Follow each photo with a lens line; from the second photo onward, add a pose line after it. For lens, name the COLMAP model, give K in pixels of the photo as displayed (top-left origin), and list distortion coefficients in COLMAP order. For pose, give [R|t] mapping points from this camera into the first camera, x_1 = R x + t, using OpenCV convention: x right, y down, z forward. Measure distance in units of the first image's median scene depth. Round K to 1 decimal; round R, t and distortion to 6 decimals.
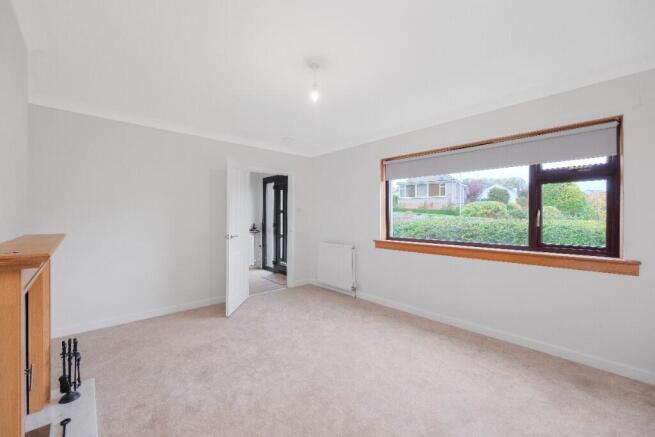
lens RADIAL K [[269.4, 0, 327.5], [0, 269.4, 218.5], [0, 0, 1]] dist [0.000263, 0.000234]
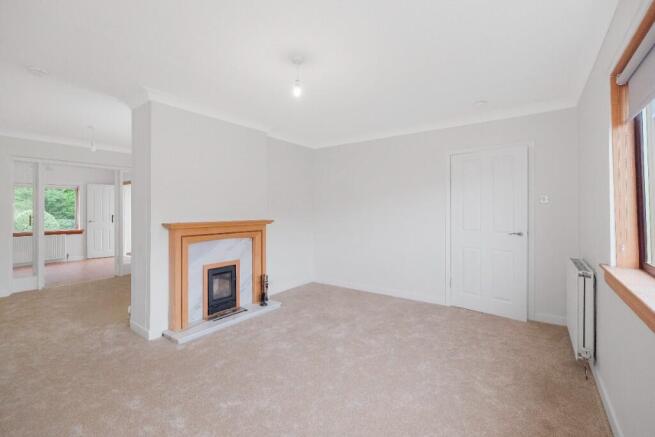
lens RADIAL K [[289.1, 0, 327.9], [0, 289.1, 210.1], [0, 0, 1]] dist [0.001744, 0.000709]
pose [[0.208975, -0.003589, -0.977914, 0.607438], [-0.002189, 0.999989, -0.004138, -0.004139], [0.977919, 0.003005, 0.208965, 0.523132]]
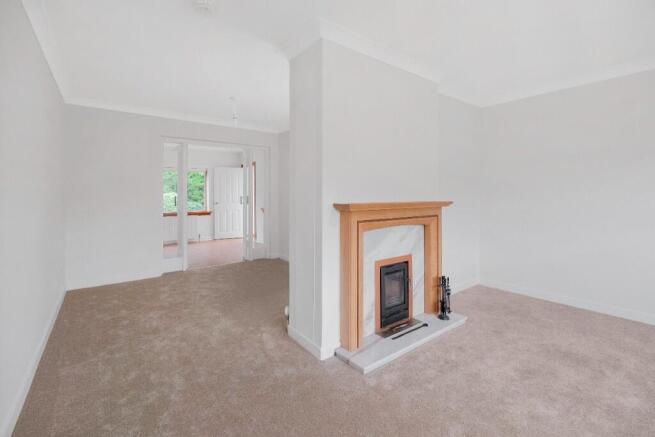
lens RADIAL K [[293.6, 0, 328.6], [0, 293.6, 194.2], [0, 0, 1]] dist [-0.003464, -0.000318]
pose [[-0.071350, -0.006912, -0.997427, 0.318609], [-0.003726, 0.999971, -0.006663, 0.016582], [0.997444, 0.003241, -0.071374, 0.261990]]
